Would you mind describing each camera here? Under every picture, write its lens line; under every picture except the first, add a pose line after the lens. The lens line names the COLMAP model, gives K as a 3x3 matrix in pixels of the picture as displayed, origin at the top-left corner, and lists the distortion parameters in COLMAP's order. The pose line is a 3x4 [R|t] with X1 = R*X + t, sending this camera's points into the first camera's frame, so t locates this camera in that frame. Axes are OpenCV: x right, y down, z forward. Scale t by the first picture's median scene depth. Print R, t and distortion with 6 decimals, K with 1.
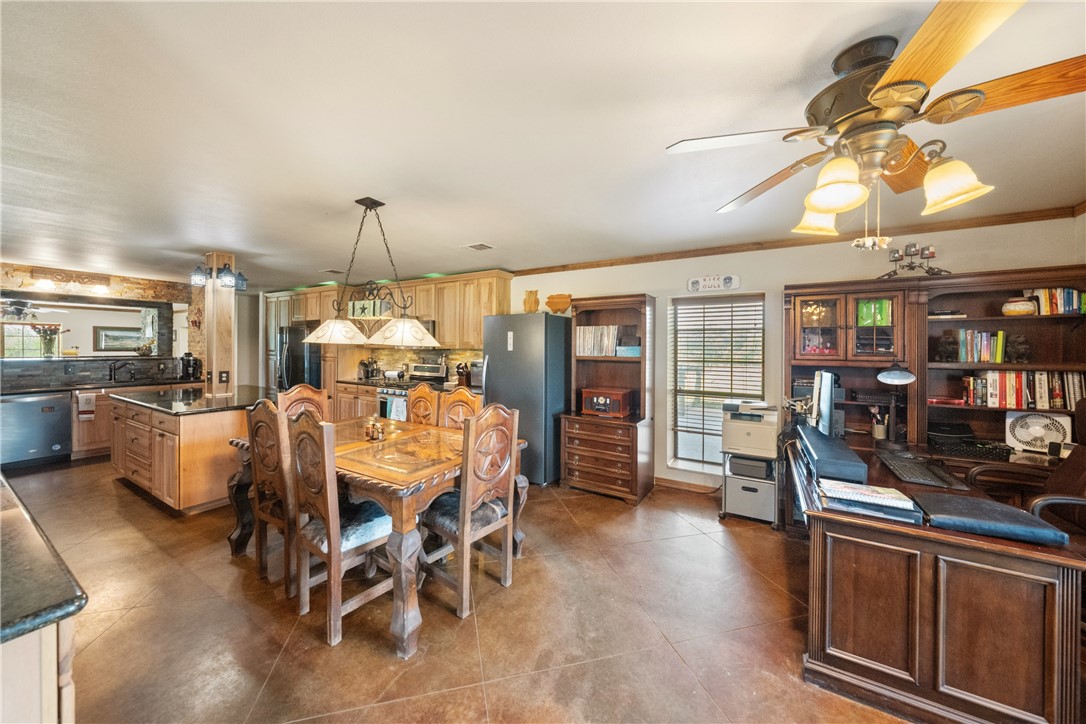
lens RADIAL K [[378.7, 0, 538.8], [0, 378.7, 348.9], [0, 0, 1]] dist [-0.000508, 0.000075]
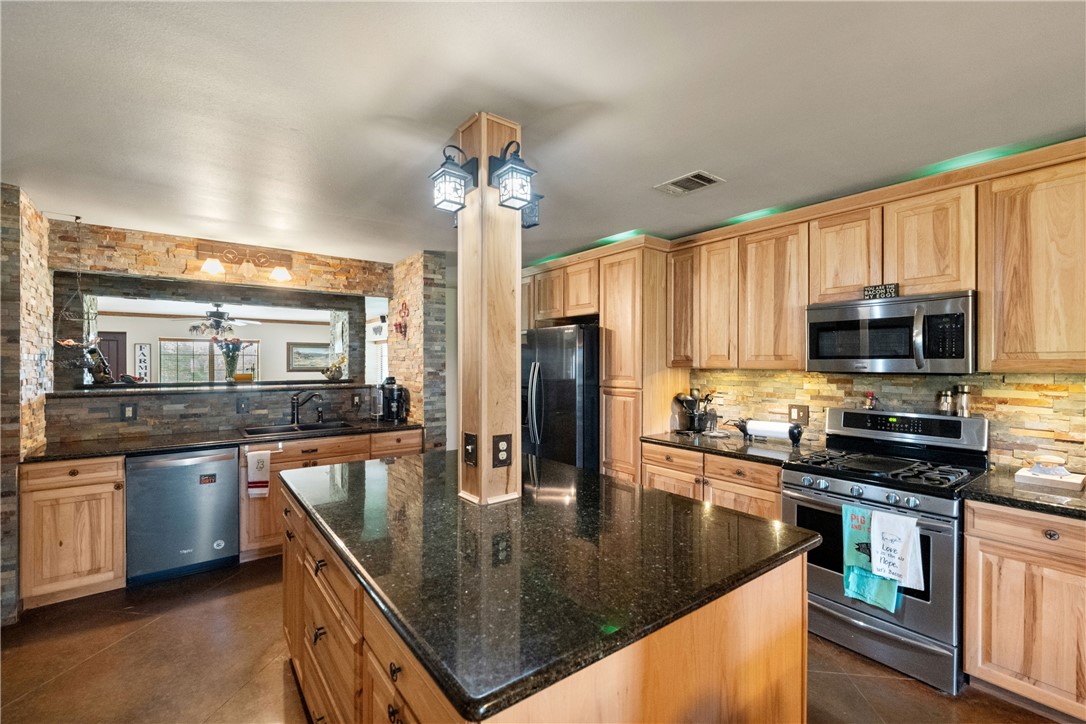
lens RADIAL K [[473.2, 0, 543.0], [0, 473.2, 362.0], [0, 0, 1]] dist [0.001544, 0.000031]
pose [[0.926991, -0.007449, -0.375011, -0.438291], [0.004101, 0.999944, -0.009725, -0.005791], [0.375062, 0.007478, 0.926969, 0.412844]]
